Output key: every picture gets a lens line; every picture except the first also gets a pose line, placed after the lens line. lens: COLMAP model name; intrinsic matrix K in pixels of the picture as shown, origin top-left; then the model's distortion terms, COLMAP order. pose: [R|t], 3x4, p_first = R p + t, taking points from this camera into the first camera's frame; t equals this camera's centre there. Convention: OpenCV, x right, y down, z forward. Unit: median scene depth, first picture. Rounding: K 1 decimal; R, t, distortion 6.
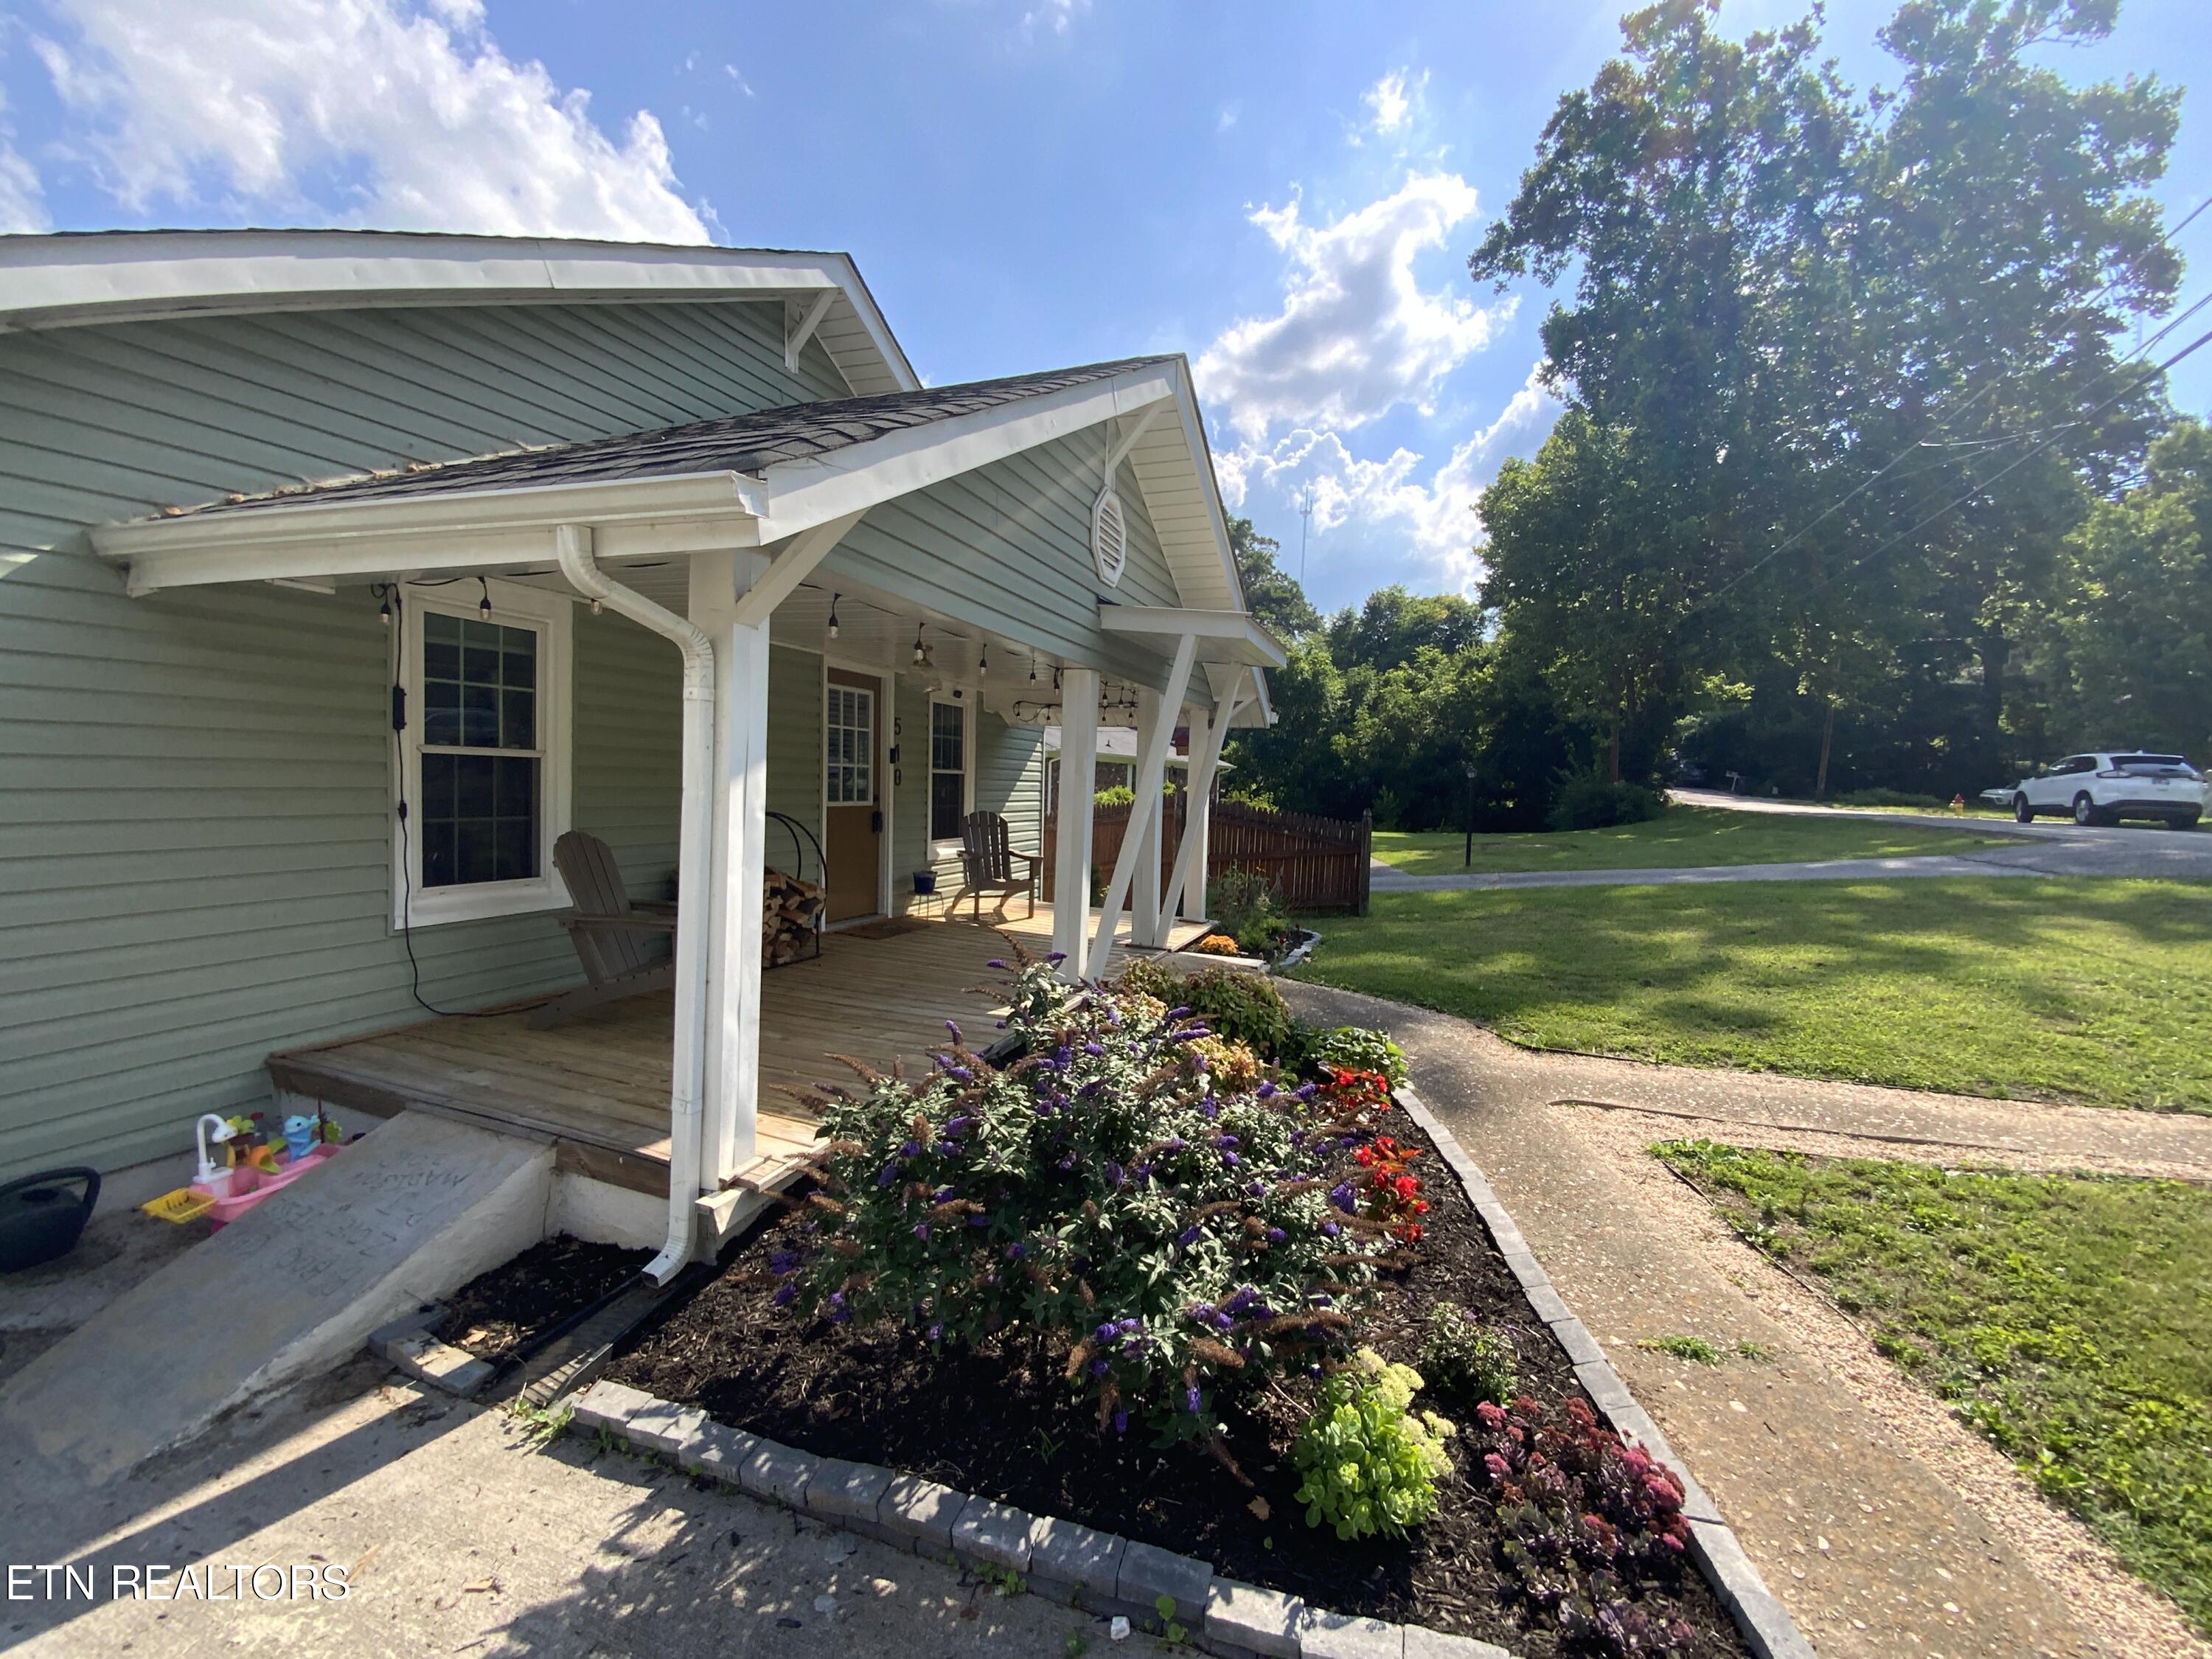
lens RADIAL K [[894.2, 0, 1106.1], [0, 894.2, 828.9], [0, 0, 1]] dist [0.000143, -0.007226]
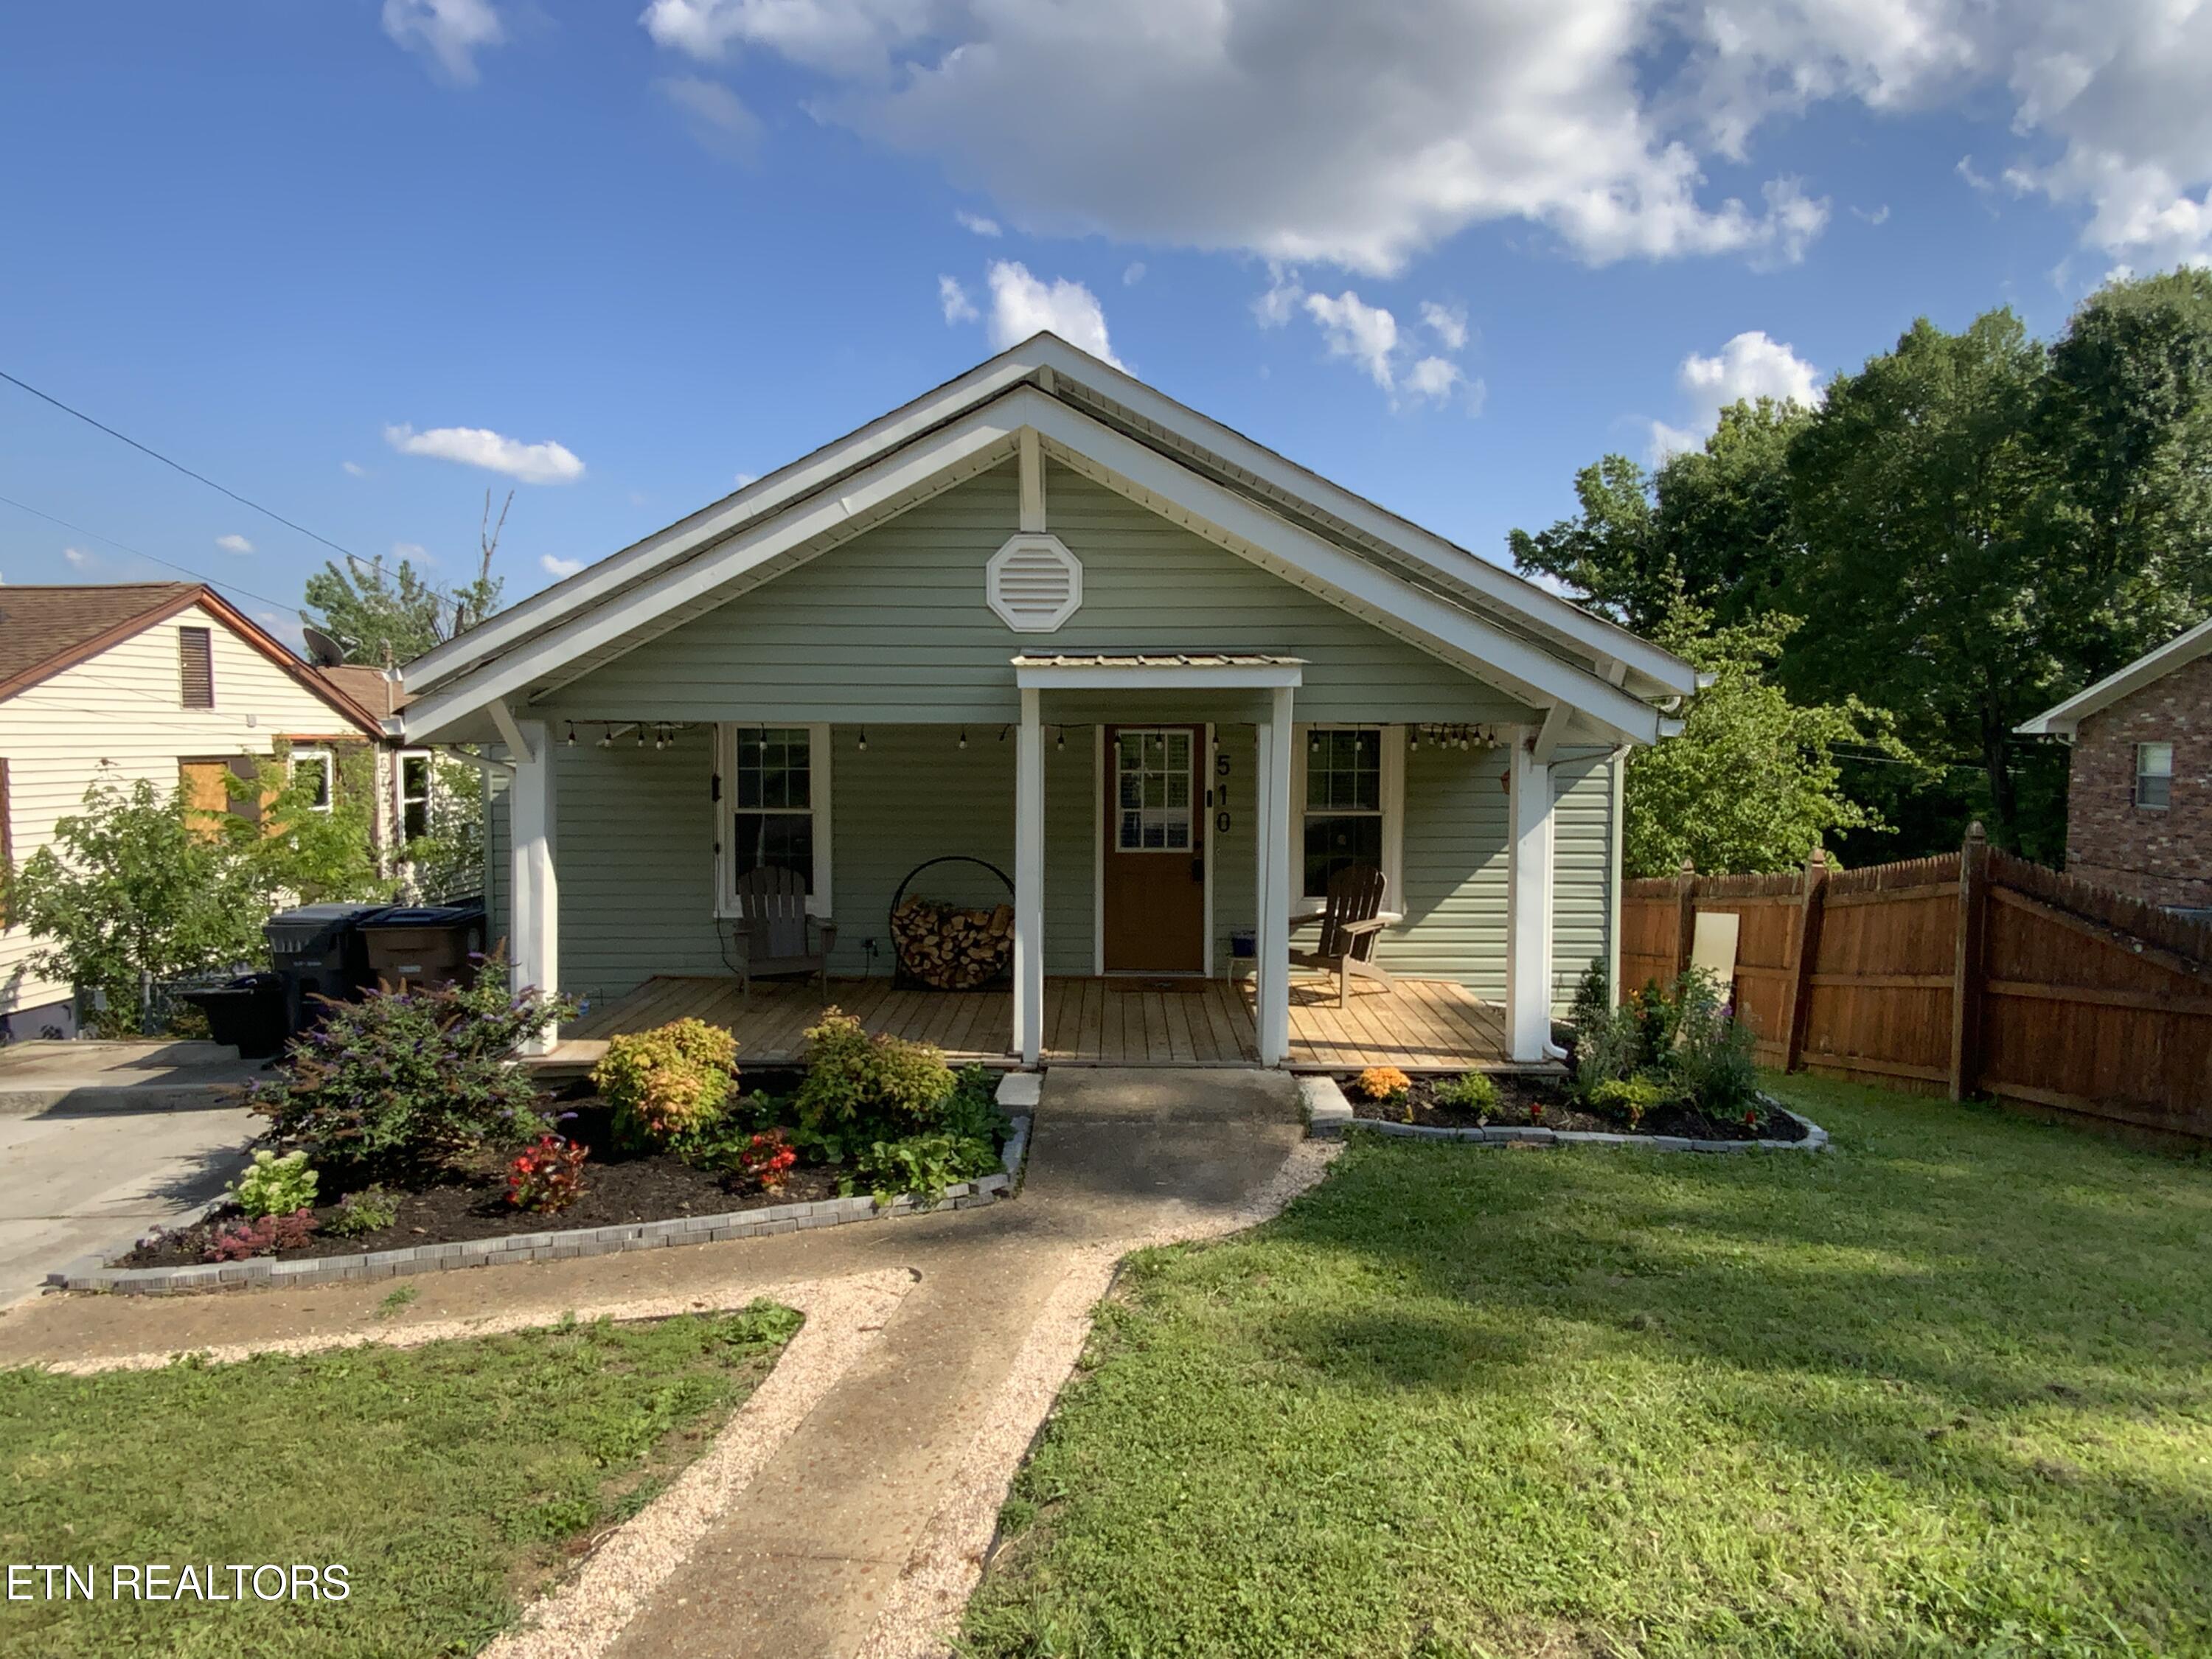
lens RADIAL K [[1342.0, 0, 1112.7], [0, 1342.0, 835.6], [0, 0, 1]] dist [0.015756, -0.015163]
pose [[0.368057, 0.039454, -0.928966, 0.138283], [-0.044610, 0.998698, 0.024741, -0.010577], [0.928732, 0.032335, 0.369338, 0.056856]]
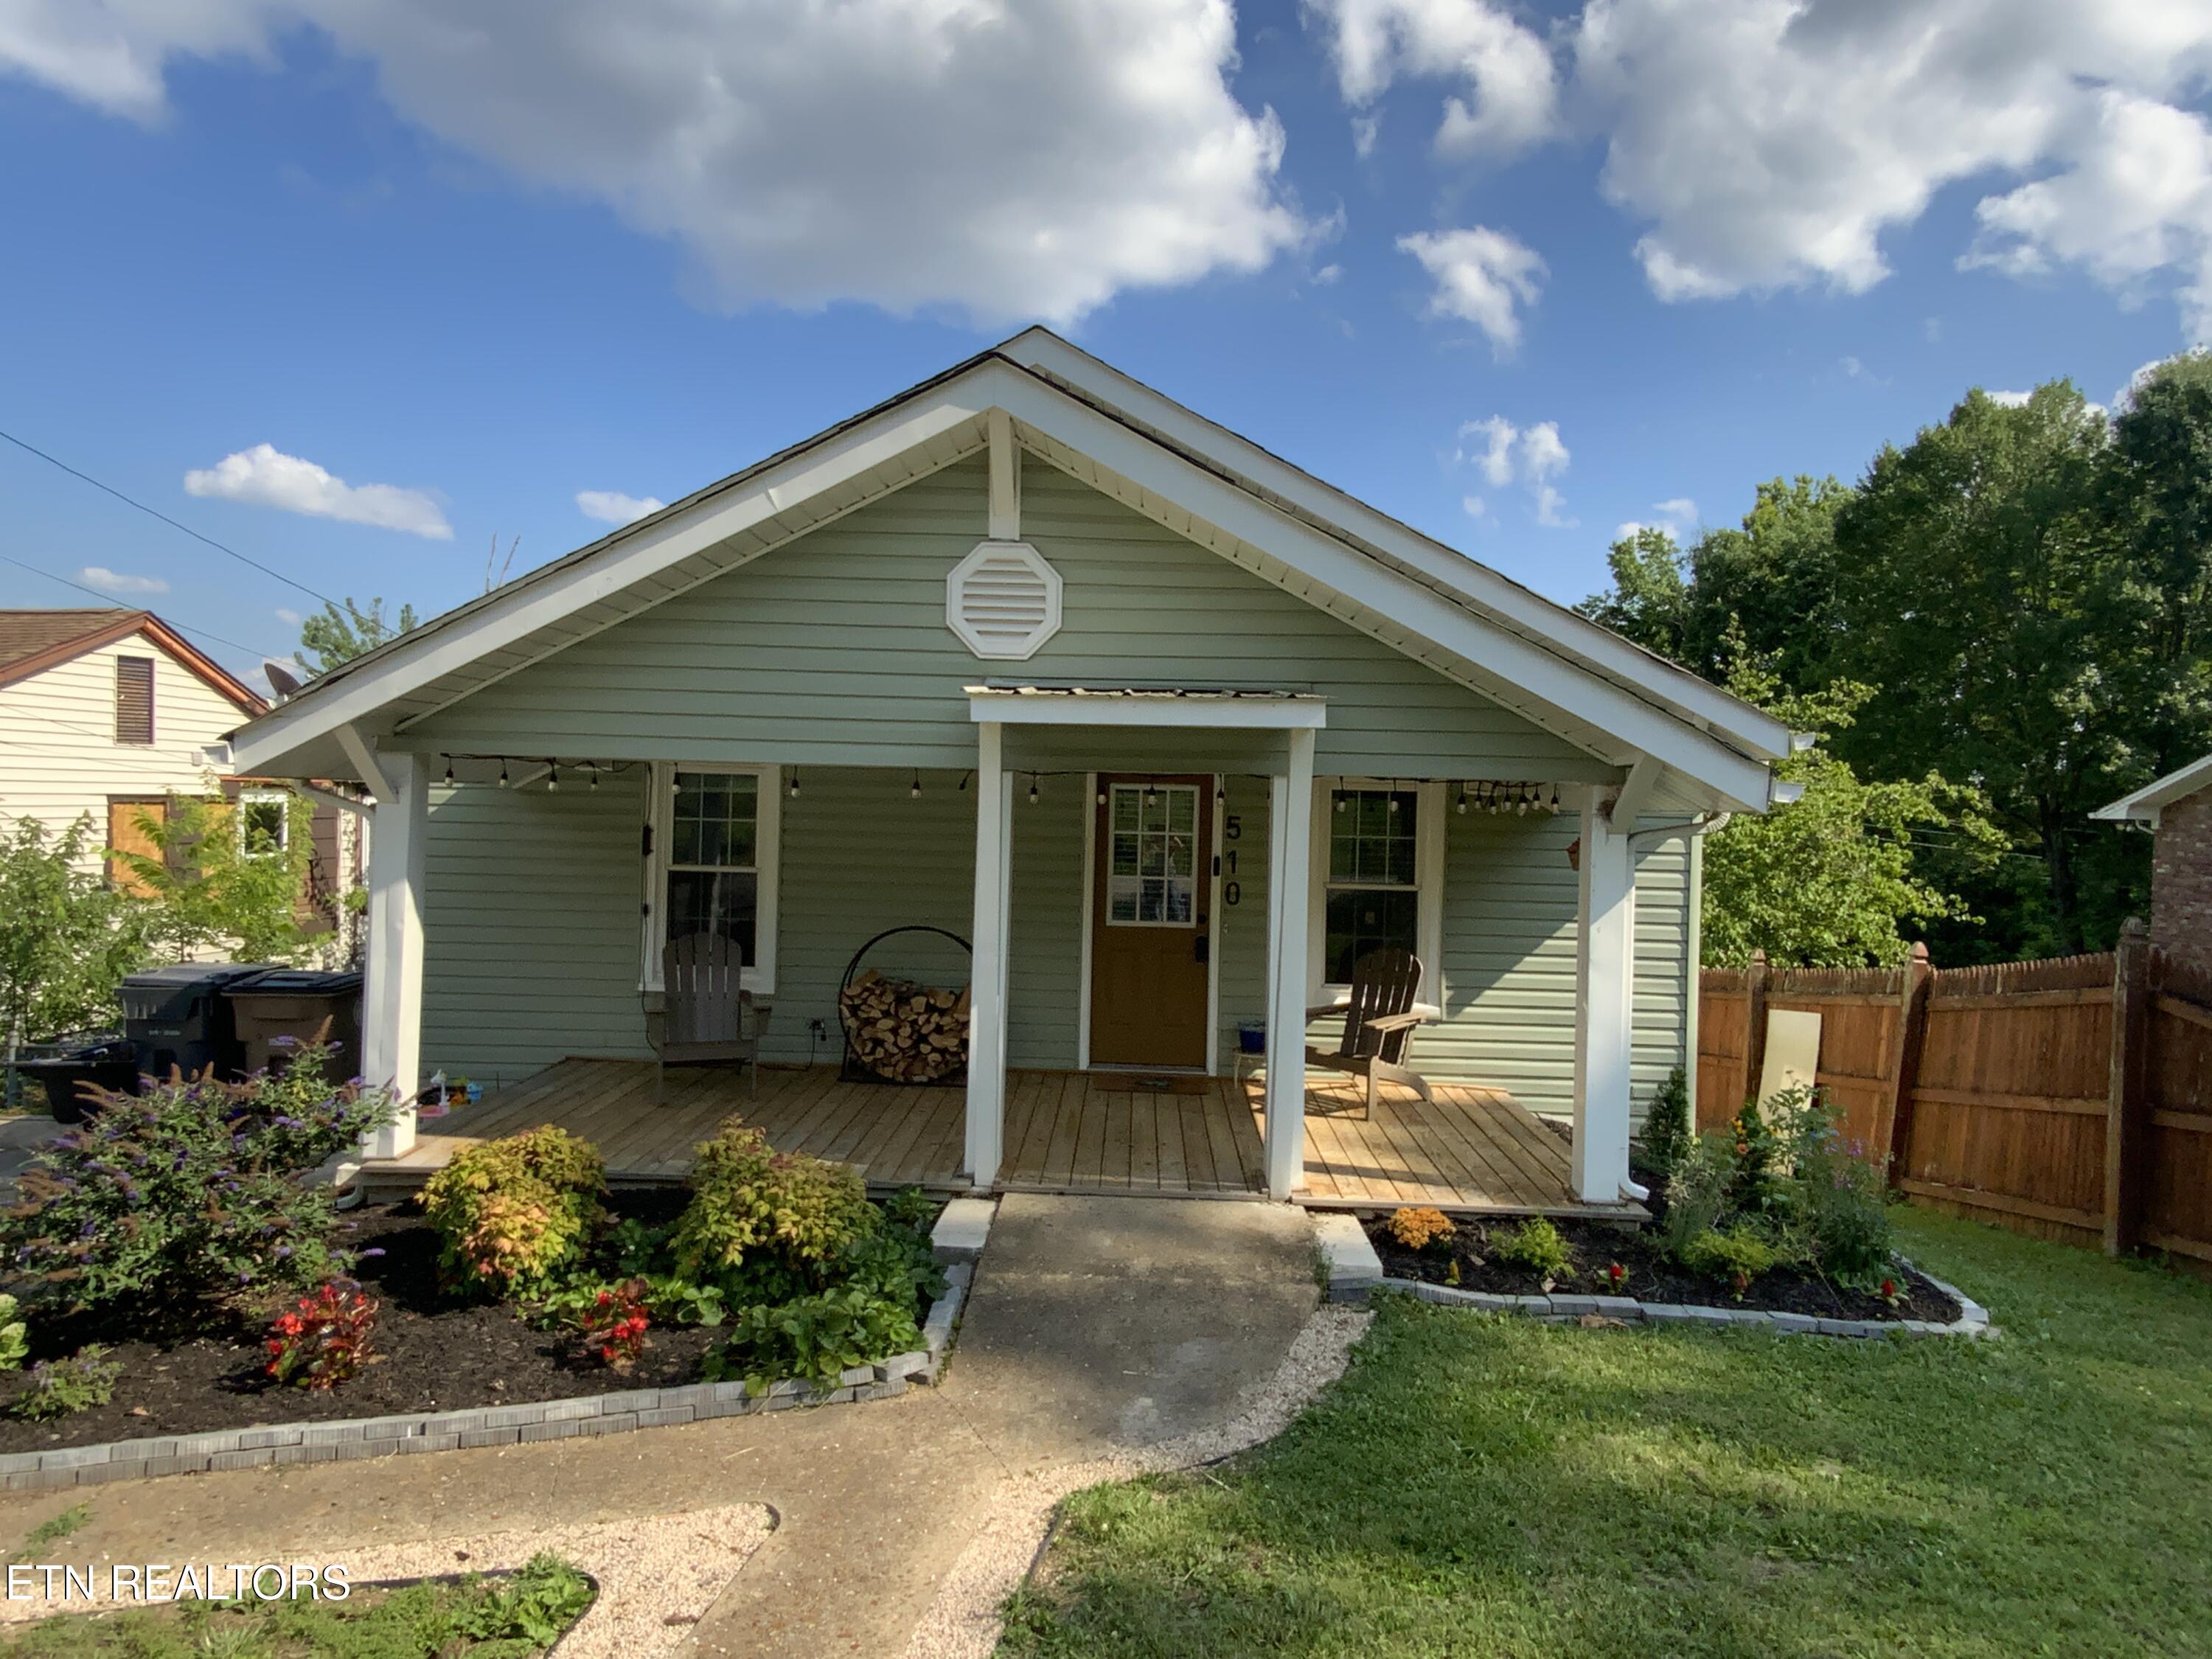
lens RADIAL K [[1342.0, 0, 1109.8], [0, 1342.0, 833.5], [0, 0, 1]] dist [0.015756, -0.015163]
pose [[0.349837, 0.000225, -0.936811, 0.116642], [-0.069116, 0.997281, -0.025570, -0.010652], [0.934258, 0.073694, 0.348901, 0.069273]]
